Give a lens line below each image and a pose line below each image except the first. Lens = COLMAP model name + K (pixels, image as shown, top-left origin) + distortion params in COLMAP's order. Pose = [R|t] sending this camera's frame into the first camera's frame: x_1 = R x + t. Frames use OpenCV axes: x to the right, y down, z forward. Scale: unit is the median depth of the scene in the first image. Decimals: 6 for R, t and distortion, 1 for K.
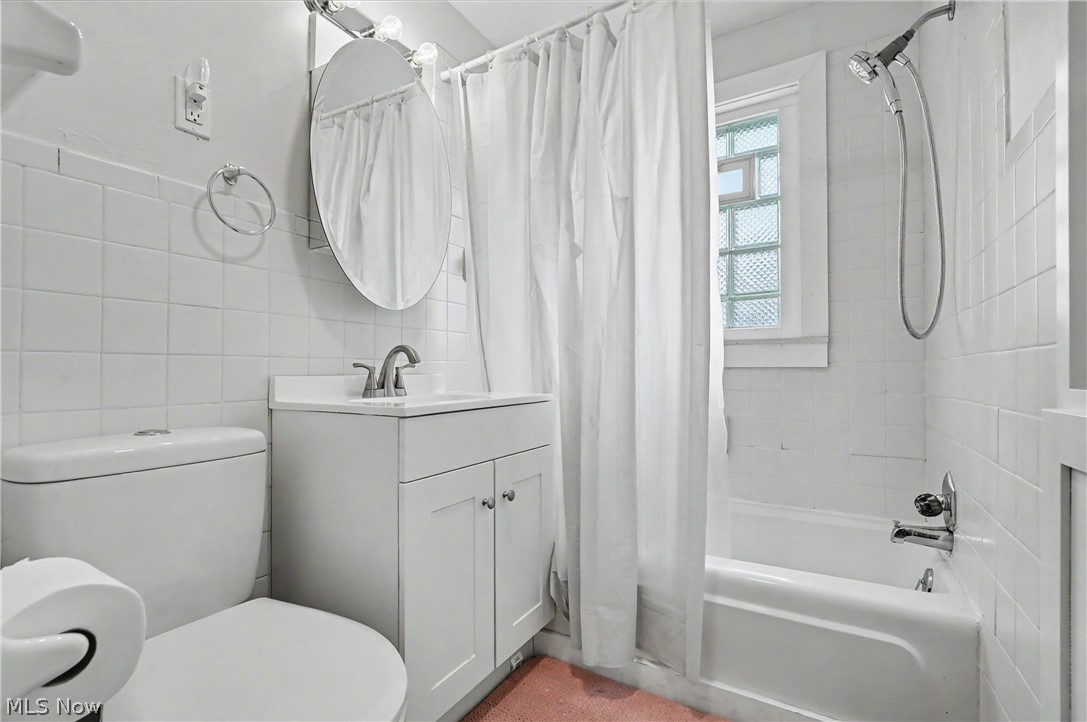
lens RADIAL K [[496.6, 0, 539.2], [0, 496.6, 367.0], [0, 0, 1]] dist [-0.006071, 0.001327]
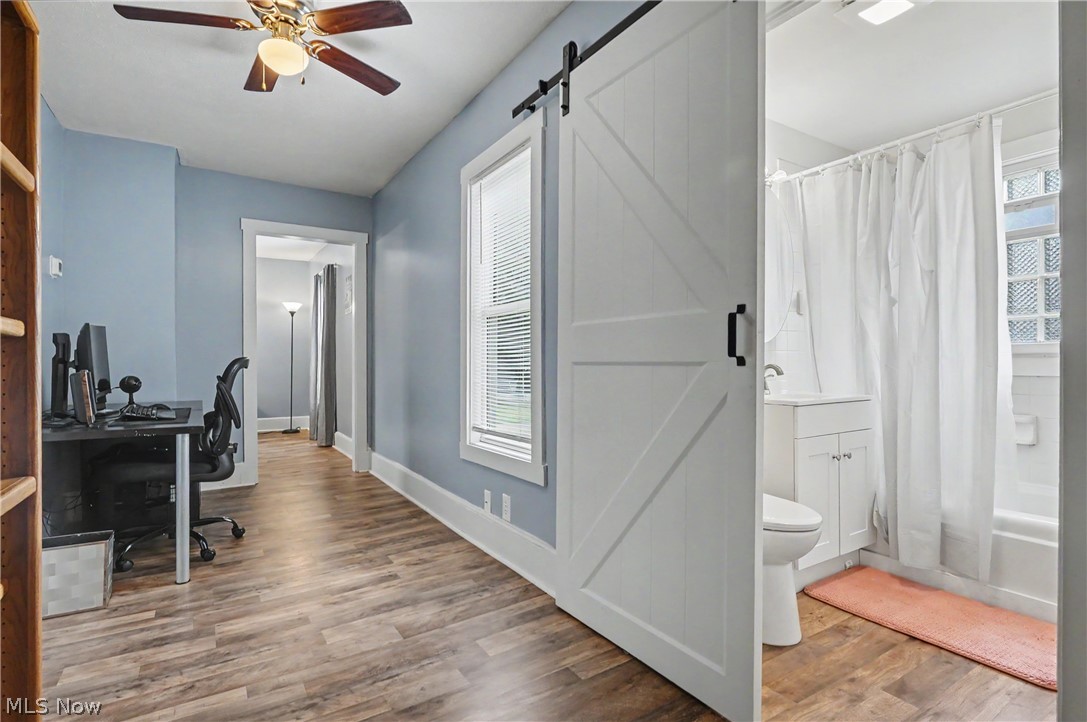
lens RADIAL K [[537.7, 0, 547.2], [0, 537.7, 361.1], [0, 0, 1]] dist [-0.010890, 0.002805]
pose [[0.897051, -0.001829, -0.441923, -0.157813], [0.002604, 0.999996, 0.001145, -0.059638], [0.441919, -0.002178, 0.897052, -0.985790]]
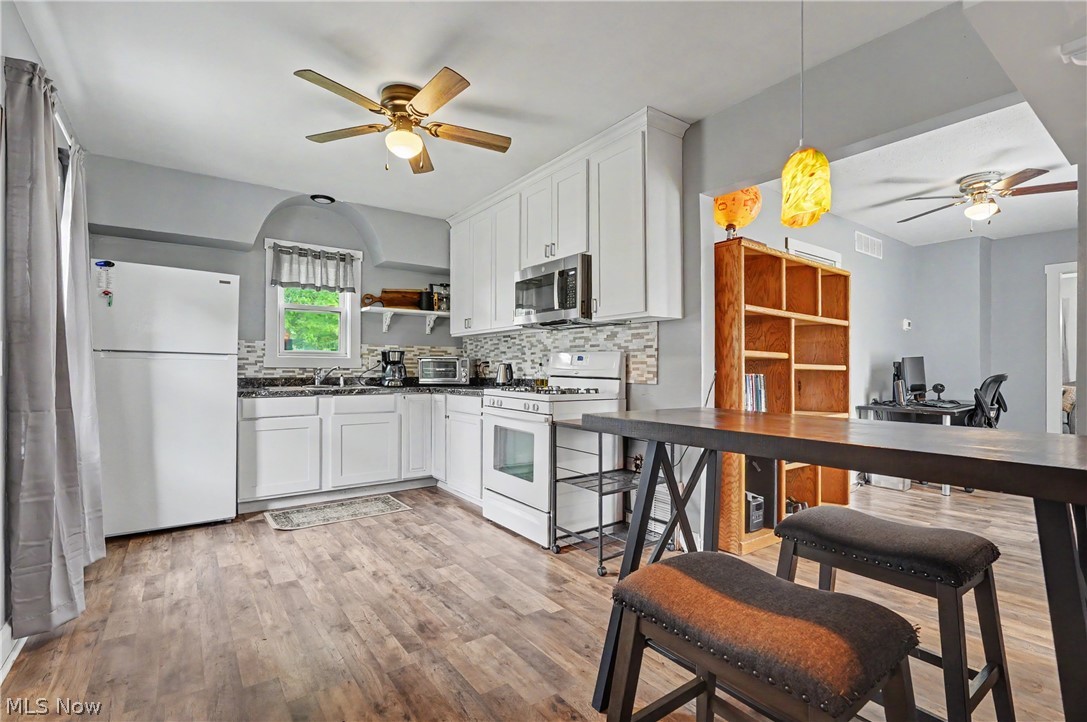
lens RADIAL K [[496.6, 0, 548.7], [0, 496.6, 367.9], [0, 0, 1]] dist [-0.006071, 0.001327]
pose [[-0.369599, -0.002366, -0.929188, 1.741700], [0.003075, 0.999988, -0.003769, -0.110212], [0.929186, -0.004250, -0.369587, -1.090421]]
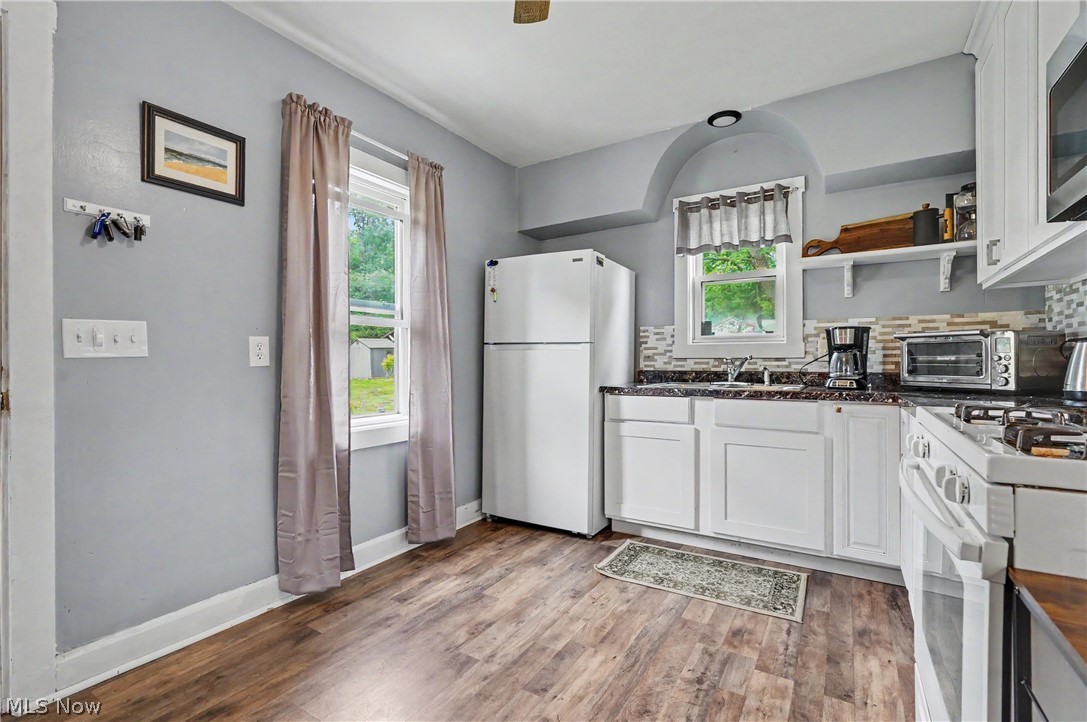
lens RADIAL K [[496.6, 0, 545.7], [0, 496.6, 362.0], [0, 0, 1]] dist [-0.006071, 0.001327]
pose [[-0.999988, 0.004079, 0.002706, 0.271373], [0.004058, 0.999961, -0.007794, -0.094528], [-0.002737, -0.007782, -0.999966, -1.343316]]
